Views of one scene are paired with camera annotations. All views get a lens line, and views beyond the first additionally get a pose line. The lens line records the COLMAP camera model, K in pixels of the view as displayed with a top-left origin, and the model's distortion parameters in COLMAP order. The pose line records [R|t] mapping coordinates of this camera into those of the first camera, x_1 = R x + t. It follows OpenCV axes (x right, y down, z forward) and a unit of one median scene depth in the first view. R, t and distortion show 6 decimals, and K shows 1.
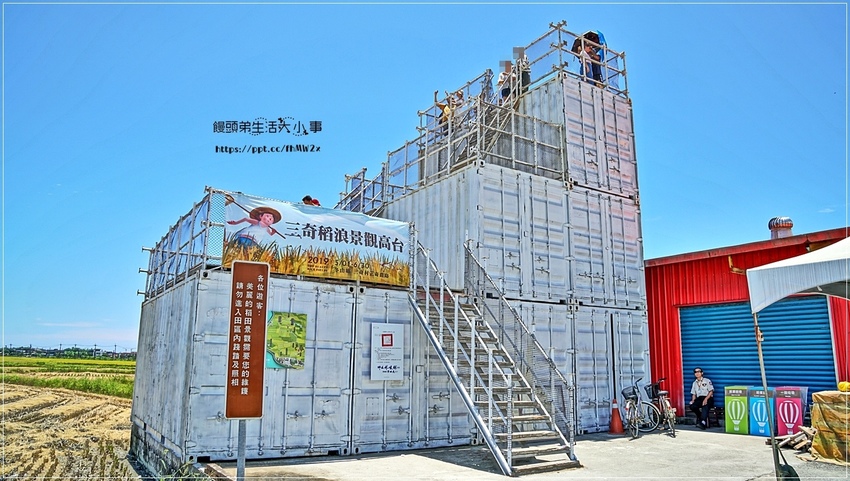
lens RADIAL K [[601.0, 0, 425.0], [0, 601.0, 240.5], [0, 0, 1]] dist [-0.138885, 0.129721]
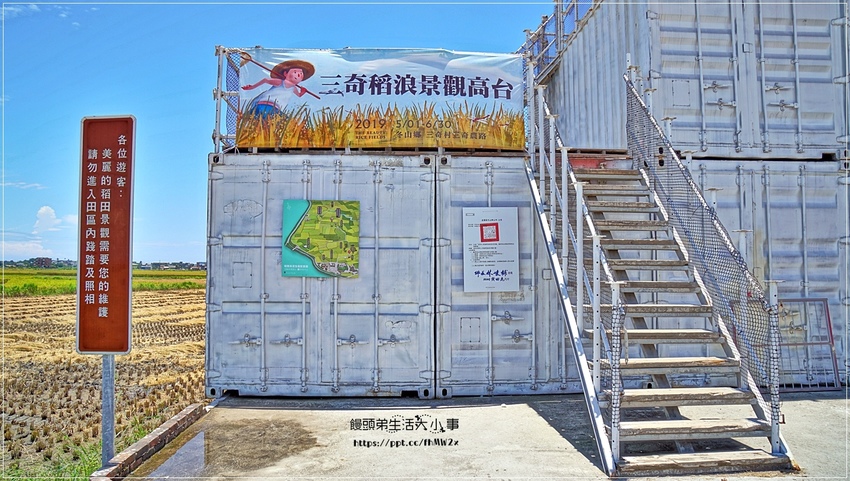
lens RADIAL K [[601.0, 0, 425.0], [0, 601.0, 240.5], [0, 0, 1]] dist [-0.138885, 0.129721]
pose [[0.866302, -0.041975, -0.497754, 0.218328], [0.116417, 0.985989, 0.119467, 0.091861], [0.485766, -0.161442, 0.859051, 0.410757]]
